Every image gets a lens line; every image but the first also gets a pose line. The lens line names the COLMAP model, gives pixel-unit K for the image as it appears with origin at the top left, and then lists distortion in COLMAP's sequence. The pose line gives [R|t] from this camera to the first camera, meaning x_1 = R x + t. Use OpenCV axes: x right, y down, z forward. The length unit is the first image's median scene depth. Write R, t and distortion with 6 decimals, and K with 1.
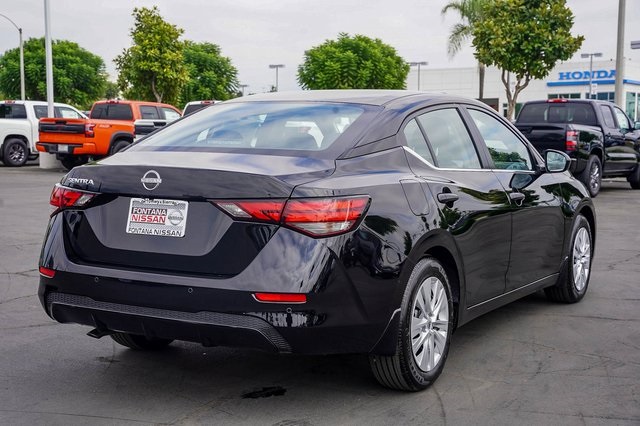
lens RADIAL K [[983.7, 0, 322.2], [0, 983.7, 212.5], [0, 0, 1]] dist [0.134348, 0.000000]
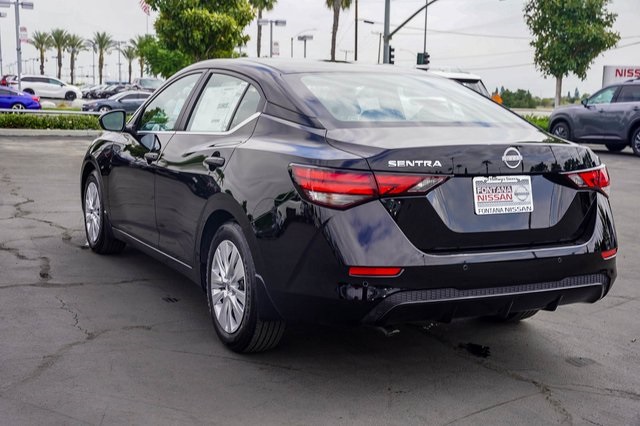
lens RADIAL K [[867.3, 0, 318.4], [0, 867.3, 216.9], [0, 0, 1]] dist [0.117772, 0.000000]
pose [[0.539333, -0.111721, 0.834649, -0.988043], [0.050105, 0.993662, 0.100628, -0.069739], [-0.840601, -0.012452, 0.541512, 0.674850]]
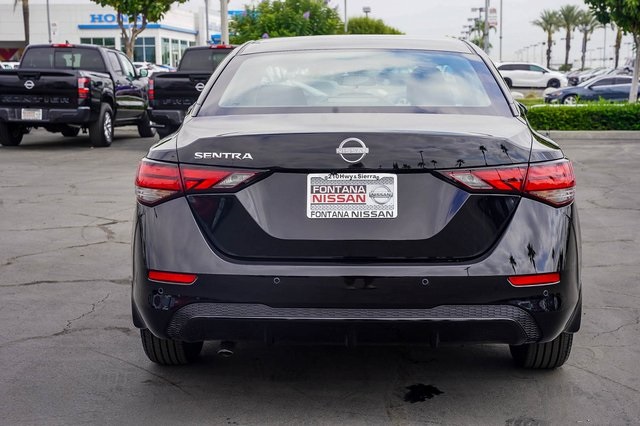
lens RADIAL K [[1043.6, 0, 318.5], [0, 1043.6, 214.7], [0, 0, 1]] dist [0.191876, 0.000000]
pose [[0.888513, -0.073673, 0.452898, -0.570928], [0.052371, 0.996859, 0.059415, -0.031501], [-0.455853, -0.029072, 0.889580, 0.253421]]
